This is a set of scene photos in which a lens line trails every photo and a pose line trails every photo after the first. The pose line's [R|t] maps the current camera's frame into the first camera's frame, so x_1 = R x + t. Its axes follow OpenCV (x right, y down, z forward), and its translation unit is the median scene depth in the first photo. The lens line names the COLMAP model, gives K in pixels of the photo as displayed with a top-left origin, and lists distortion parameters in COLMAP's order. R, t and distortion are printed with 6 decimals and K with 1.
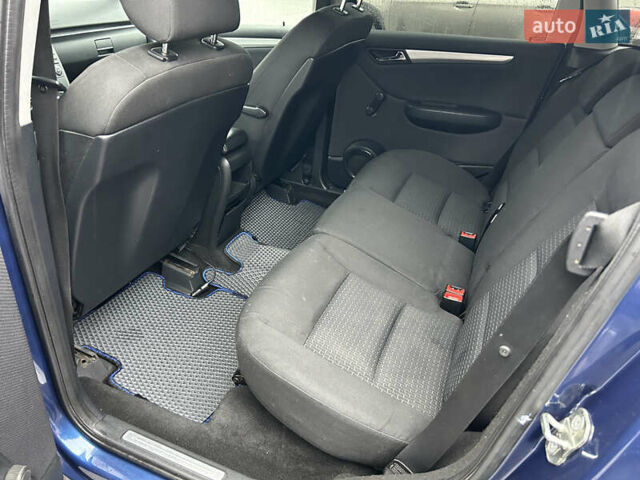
lens RADIAL K [[476.3, 0, 322.4], [0, 476.3, 244.5], [0, 0, 1]] dist [0.063743, -0.067817]
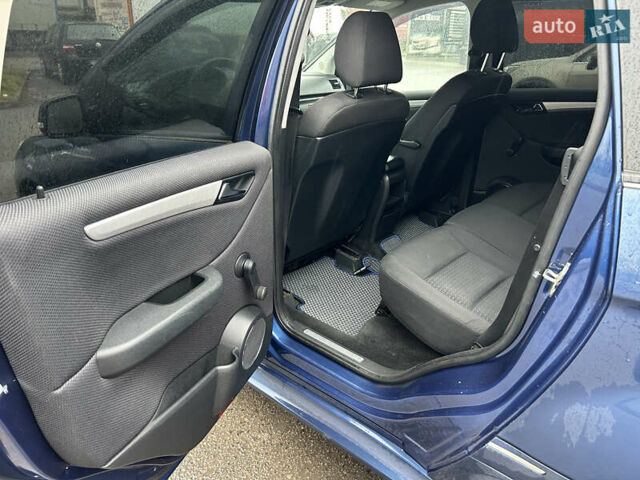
lens RADIAL K [[476.3, 0, 322.4], [0, 476.3, 244.5], [0, 0, 1]] dist [0.063743, -0.067817]
pose [[0.937738, 0.063482, -0.341493, 0.130065], [-0.115215, 0.984343, -0.133395, 0.263655], [0.327678, 0.164435, 0.930370, -0.391171]]
